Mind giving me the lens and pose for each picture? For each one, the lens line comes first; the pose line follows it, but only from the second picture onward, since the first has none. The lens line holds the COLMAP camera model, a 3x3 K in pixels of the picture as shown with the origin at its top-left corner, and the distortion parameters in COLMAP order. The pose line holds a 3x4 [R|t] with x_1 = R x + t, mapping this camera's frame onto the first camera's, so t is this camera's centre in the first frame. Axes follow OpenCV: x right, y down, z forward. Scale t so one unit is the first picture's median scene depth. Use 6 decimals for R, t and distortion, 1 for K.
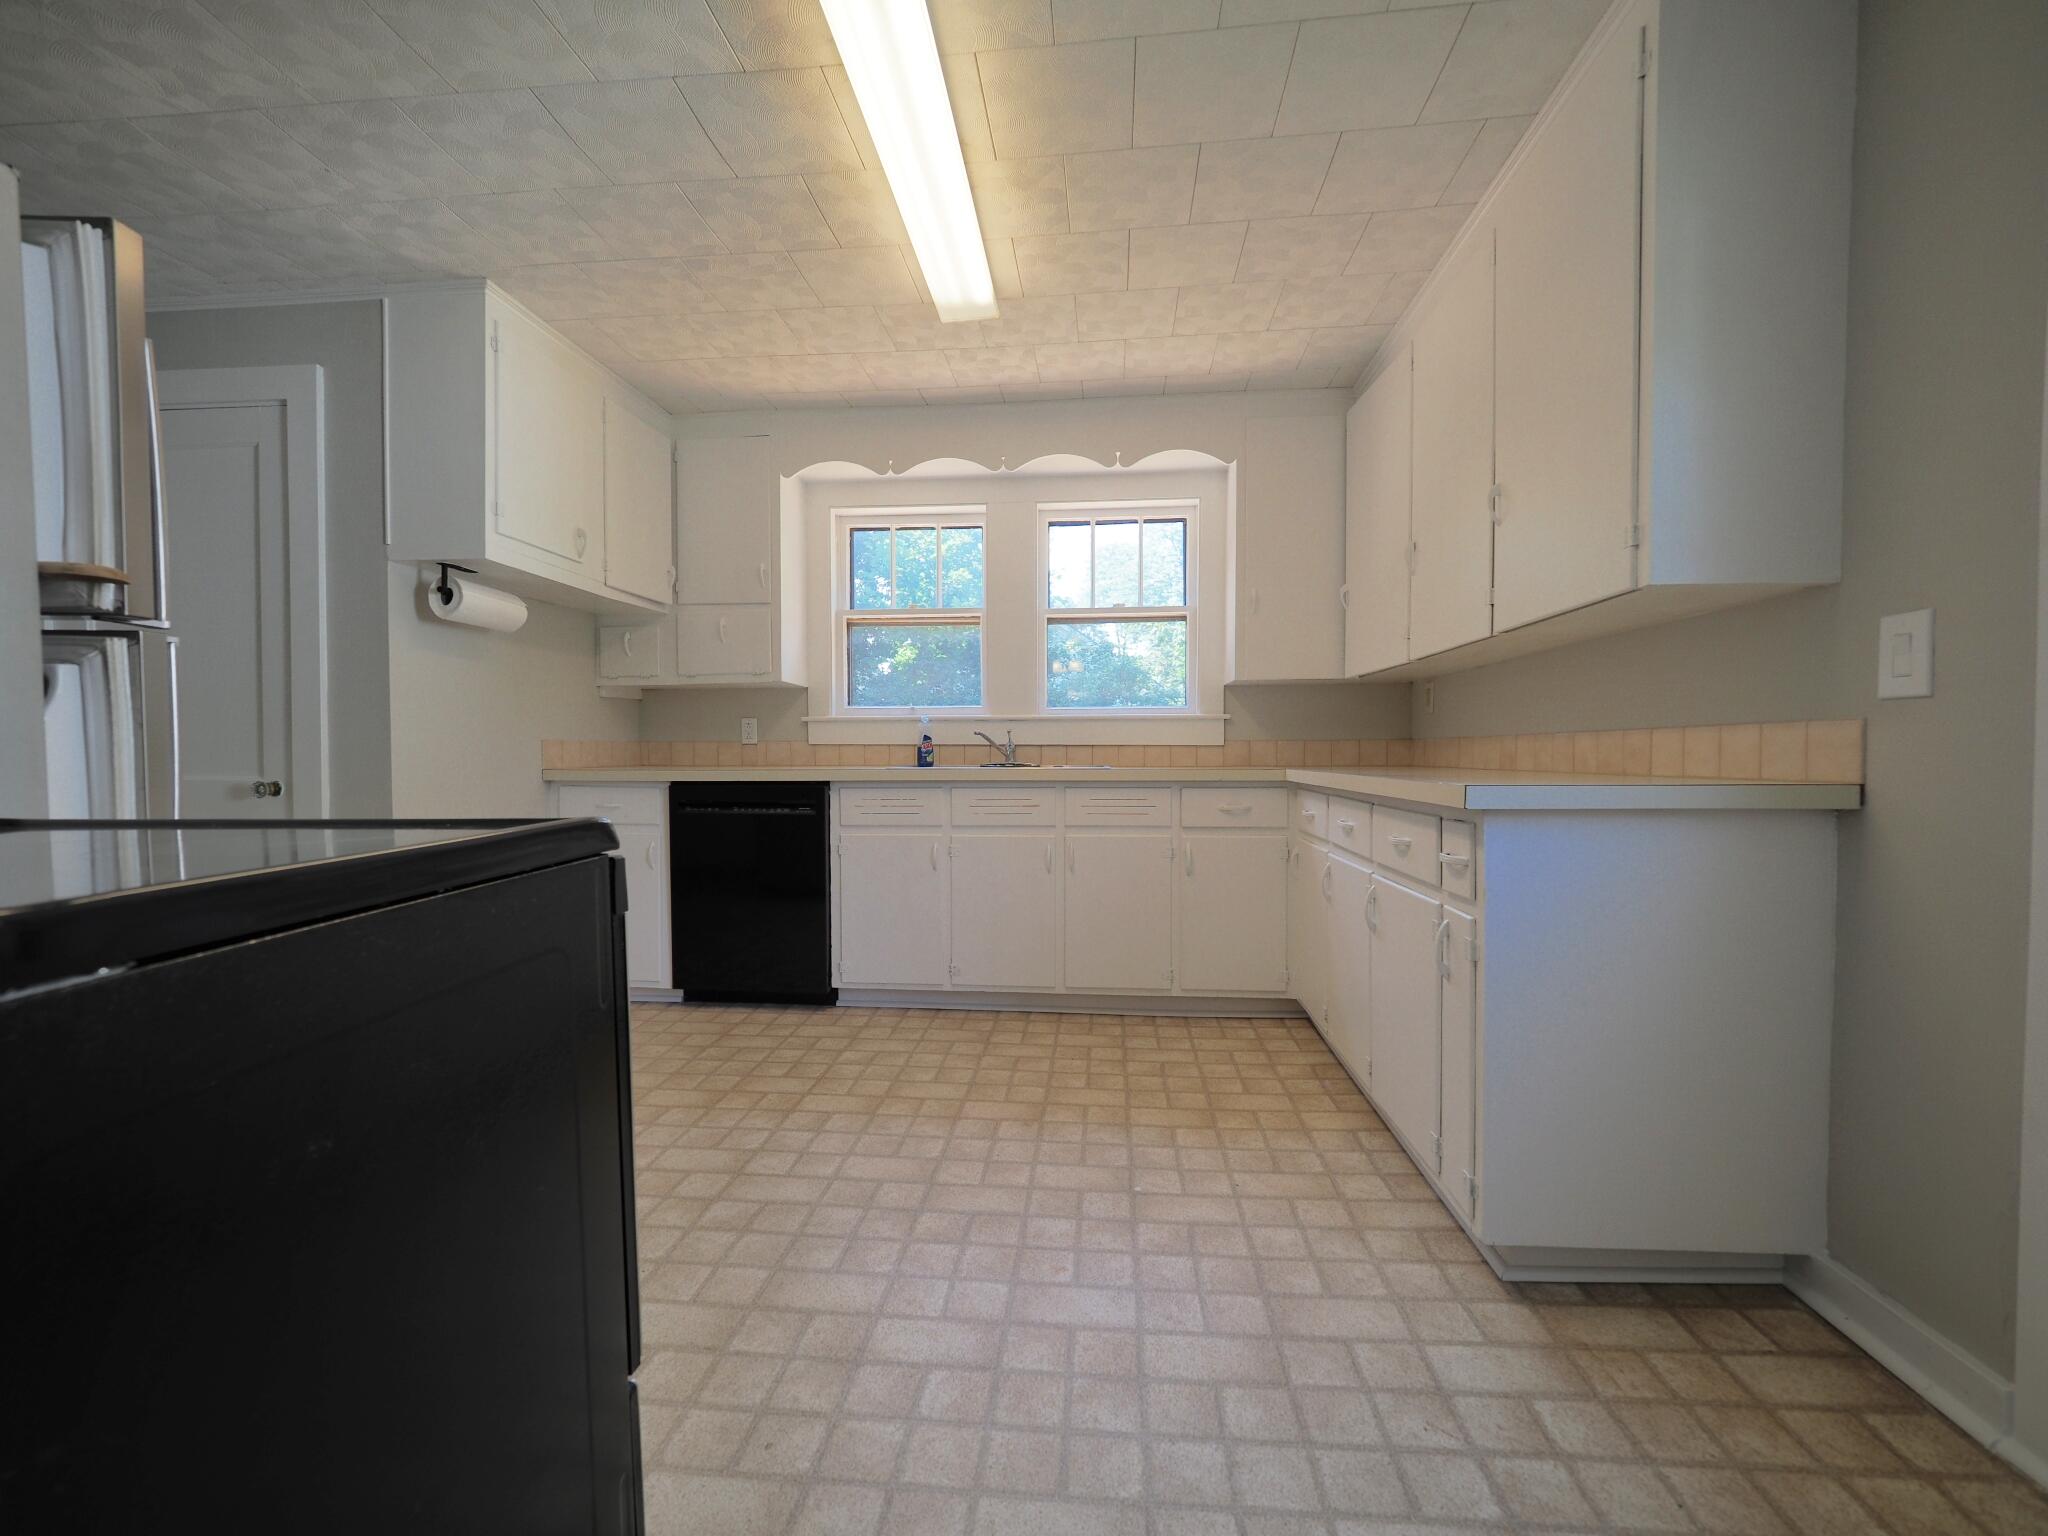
lens RADIAL K [[857.8, 0, 1028.2], [0, 857.8, 772.4], [0, 0, 1]] dist [0.015667, -0.017508]
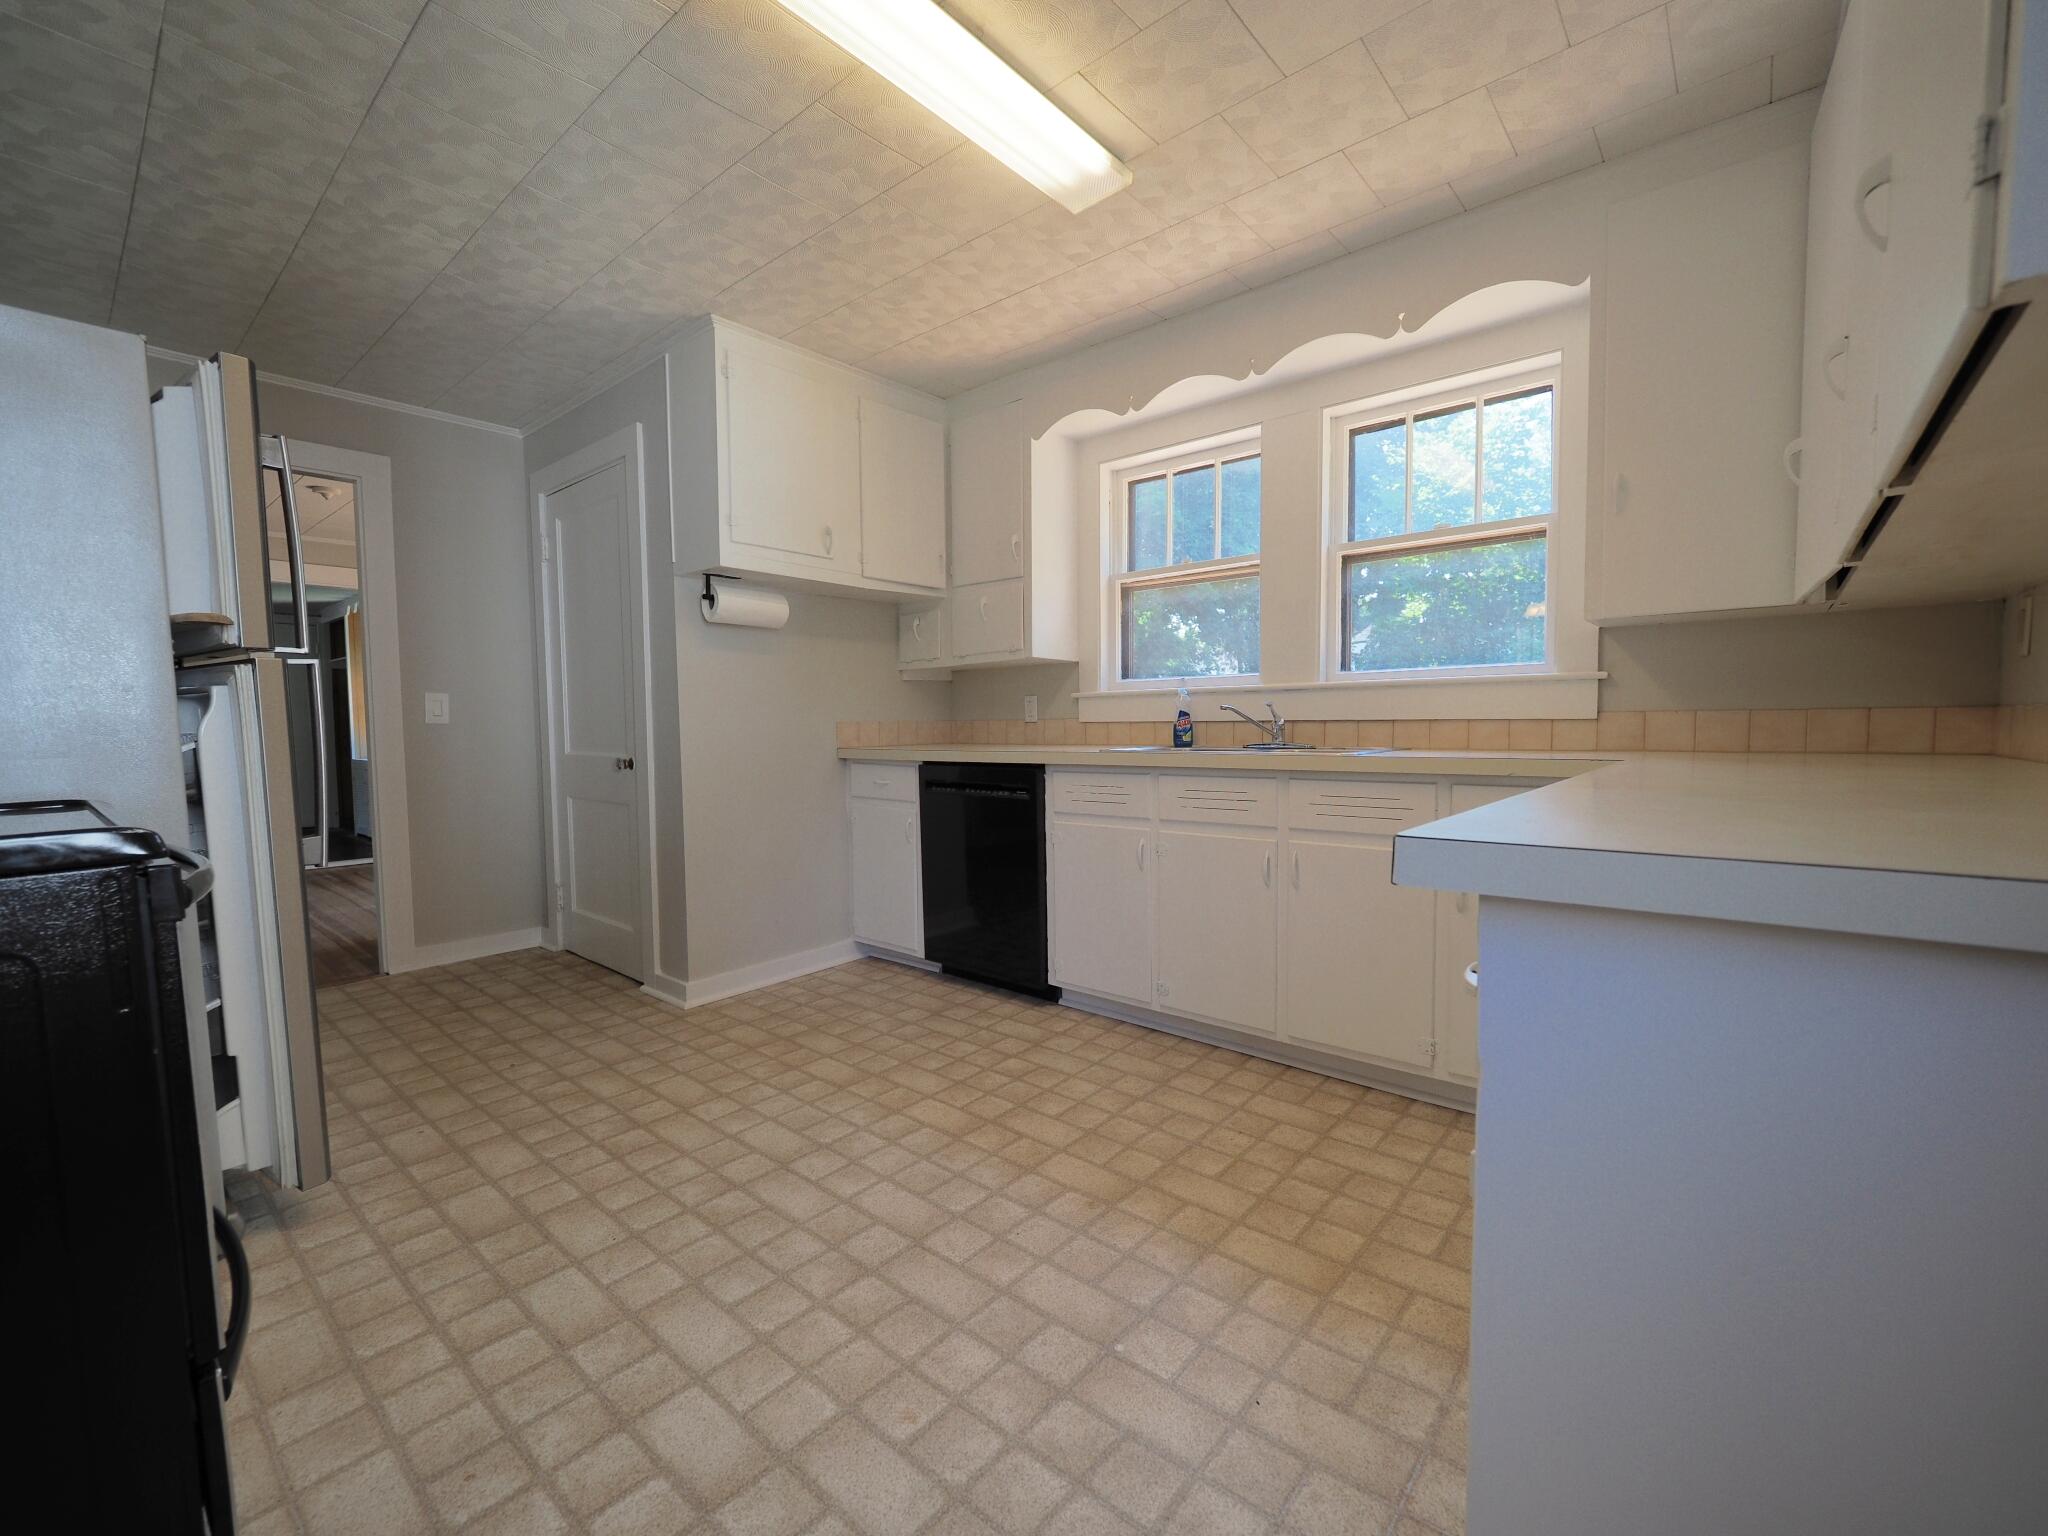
lens RADIAL K [[857.8, 0, 1028.2], [0, 857.8, 772.4], [0, 0, 1]] dist [0.015667, -0.017508]
pose [[0.819106, 0.025615, -0.573070, 0.315127], [-0.003766, 0.999221, 0.039280, -0.018616], [0.573630, -0.030016, 0.818564, 0.255005]]
